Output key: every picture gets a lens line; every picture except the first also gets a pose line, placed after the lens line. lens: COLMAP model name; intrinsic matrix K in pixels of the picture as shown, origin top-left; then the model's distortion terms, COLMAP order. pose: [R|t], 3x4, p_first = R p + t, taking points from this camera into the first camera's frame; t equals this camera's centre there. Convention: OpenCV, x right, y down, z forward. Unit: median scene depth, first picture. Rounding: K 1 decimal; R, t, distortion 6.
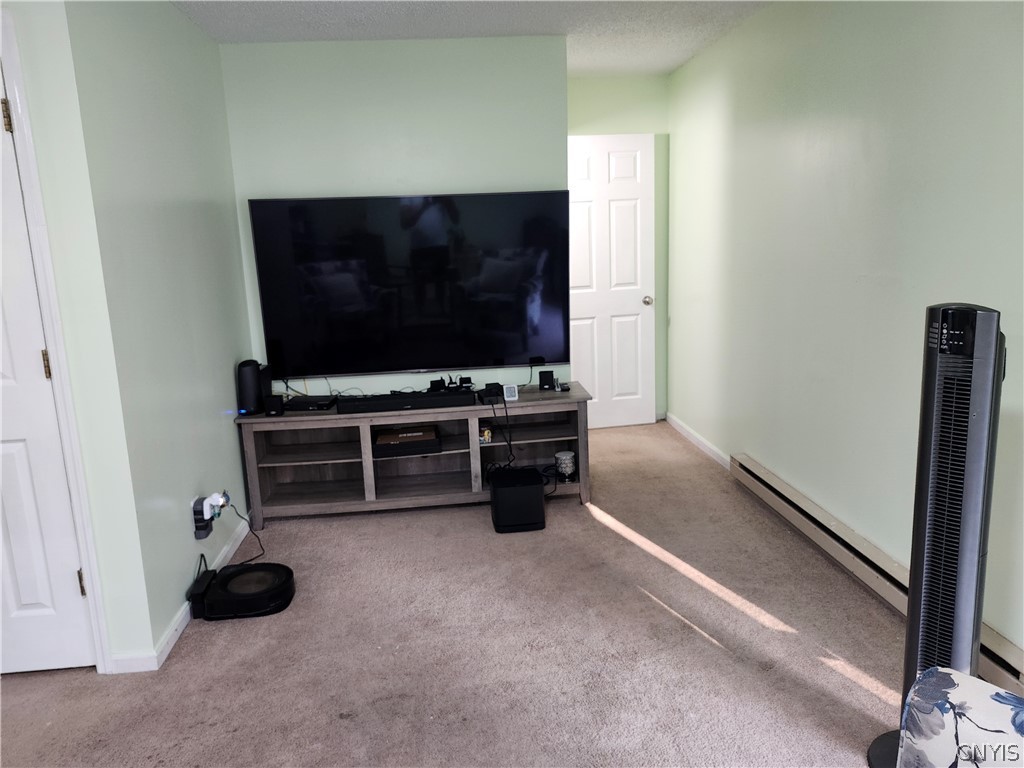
lens RADIAL K [[697.4, 0, 510.8], [0, 697.4, 385.7], [0, 0, 1]] dist [0.009345, 0.000483]
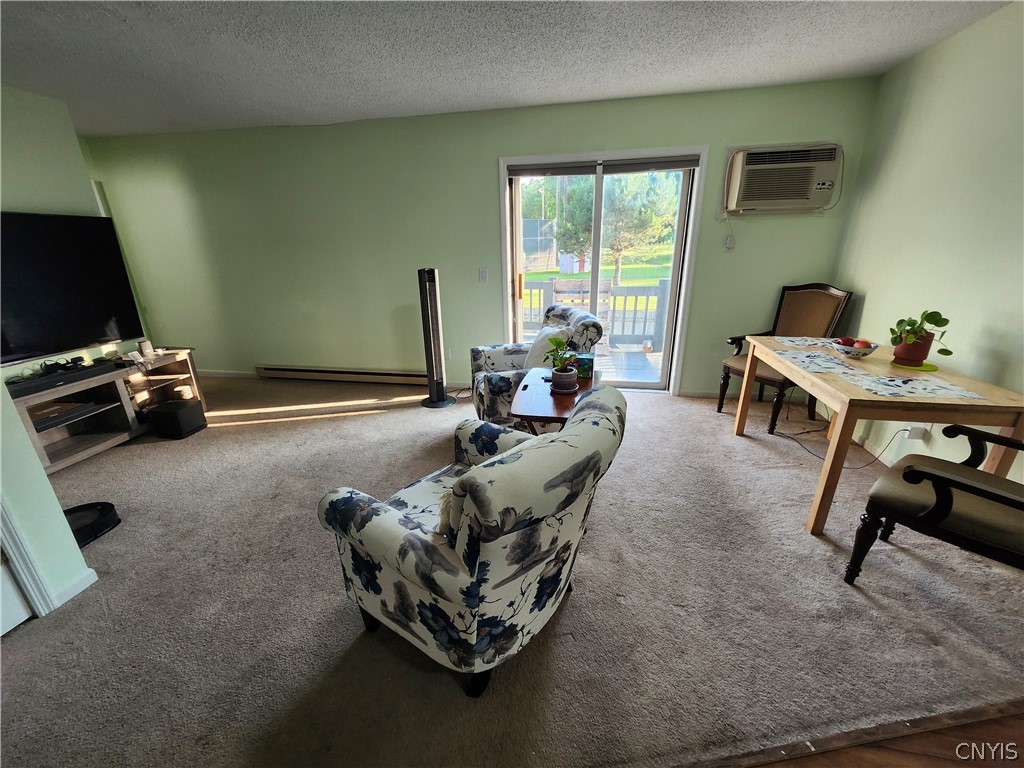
lens RADIAL K [[403.5, 0, 511.4], [0, 403.5, 388.0], [0, 0, 1]] dist [-0.005635, 0.000331]
pose [[0.246124, -0.285333, 0.926287, -0.586039], [0.174779, 0.953085, 0.247147, 0.000328], [-0.953349, 0.101066, 0.284447, -0.015076]]
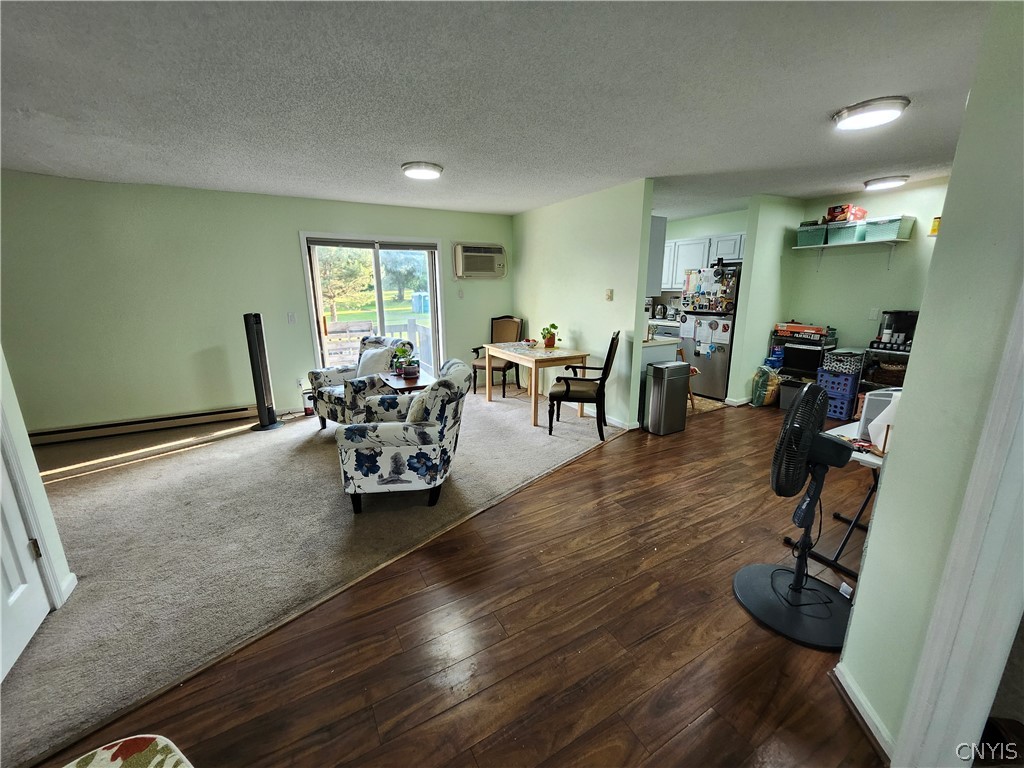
lens RADIAL K [[403.5, 0, 513.0], [0, 403.5, 384.8], [0, 0, 1]] dist [-0.005635, 0.000331]
pose [[-0.428617, -0.163949, 0.888486, -1.026915], [0.180126, 0.948149, 0.261853, -0.039057], [-0.885348, 0.272274, -0.376862, 0.231132]]
